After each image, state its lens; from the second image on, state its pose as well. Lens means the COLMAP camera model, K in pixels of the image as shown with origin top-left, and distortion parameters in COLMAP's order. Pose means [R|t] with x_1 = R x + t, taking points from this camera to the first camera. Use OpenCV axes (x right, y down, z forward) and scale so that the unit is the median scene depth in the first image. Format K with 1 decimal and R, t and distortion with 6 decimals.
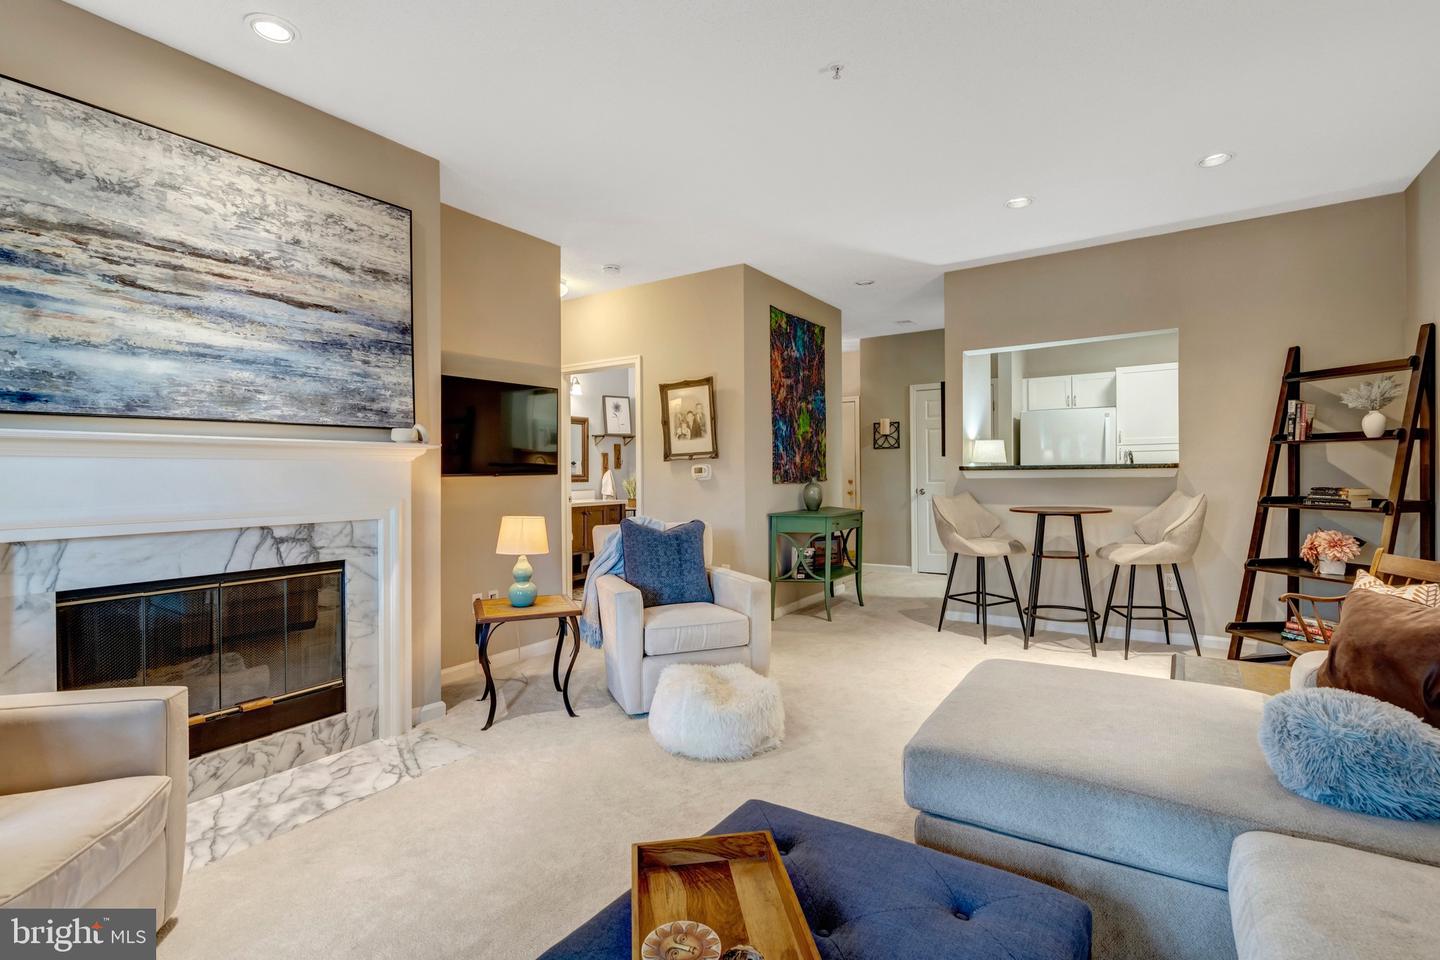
lens RADIAL K [[675.1, 0, 708.4], [0, 675.1, 467.0], [0, 0, 1]] dist [-0.003824, 0.000000]
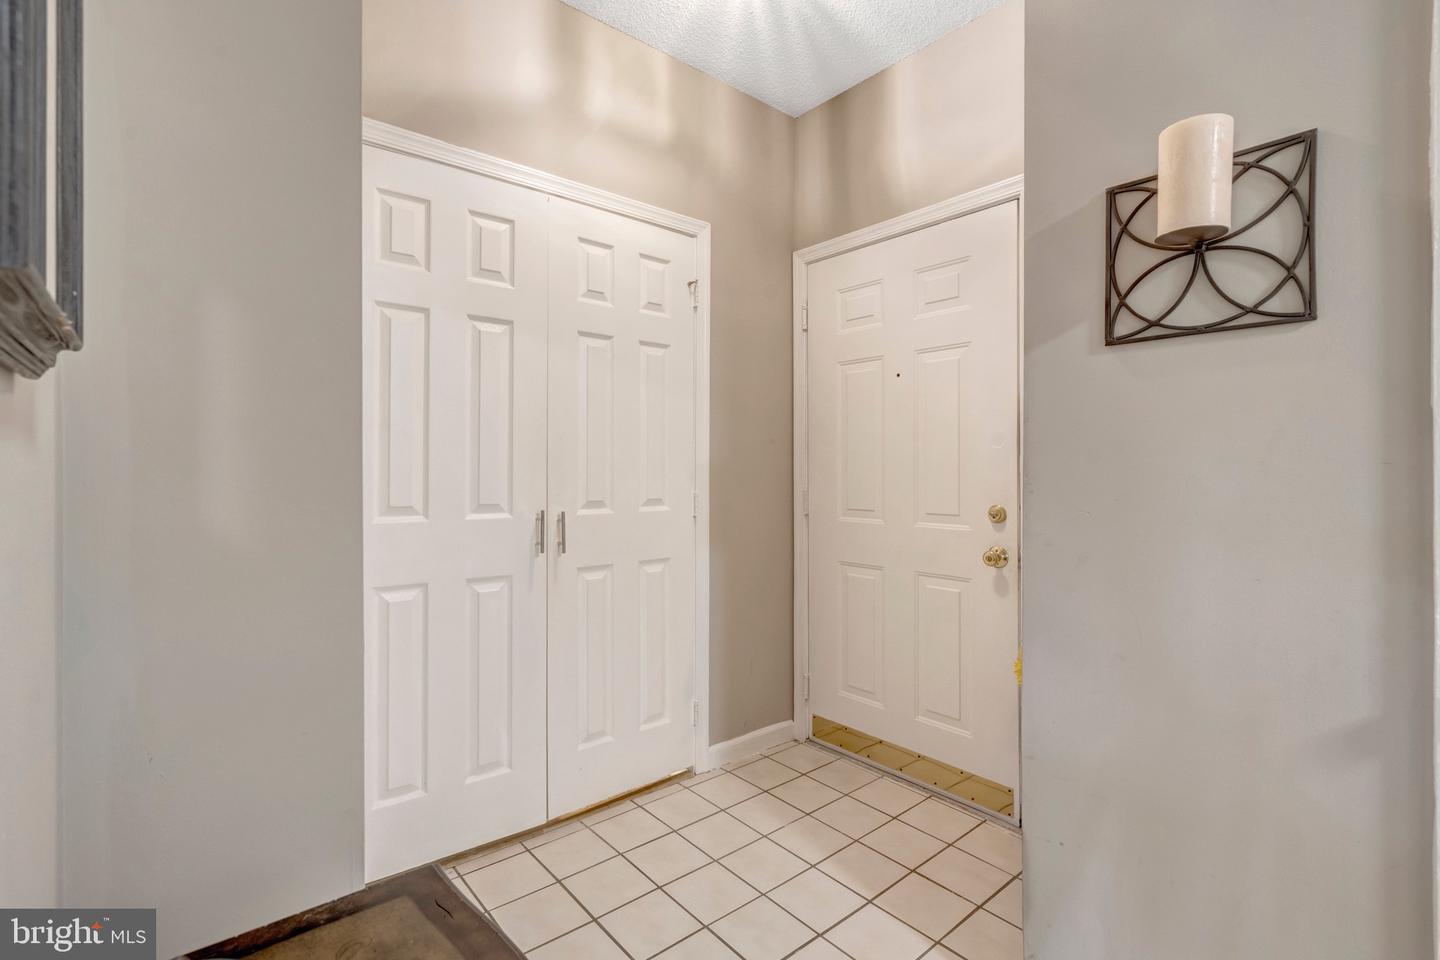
lens RADIAL K [[665.9, 0, 718.6], [0, 665.9, 455.7], [0, 0, 1]] dist [0.003724, -0.000382]
pose [[0.959418, 0.010869, -0.281779, 0.203522], [-0.010549, 0.999941, 0.002654, 0.000572], [0.281791, 0.000426, 0.959476, 0.829913]]
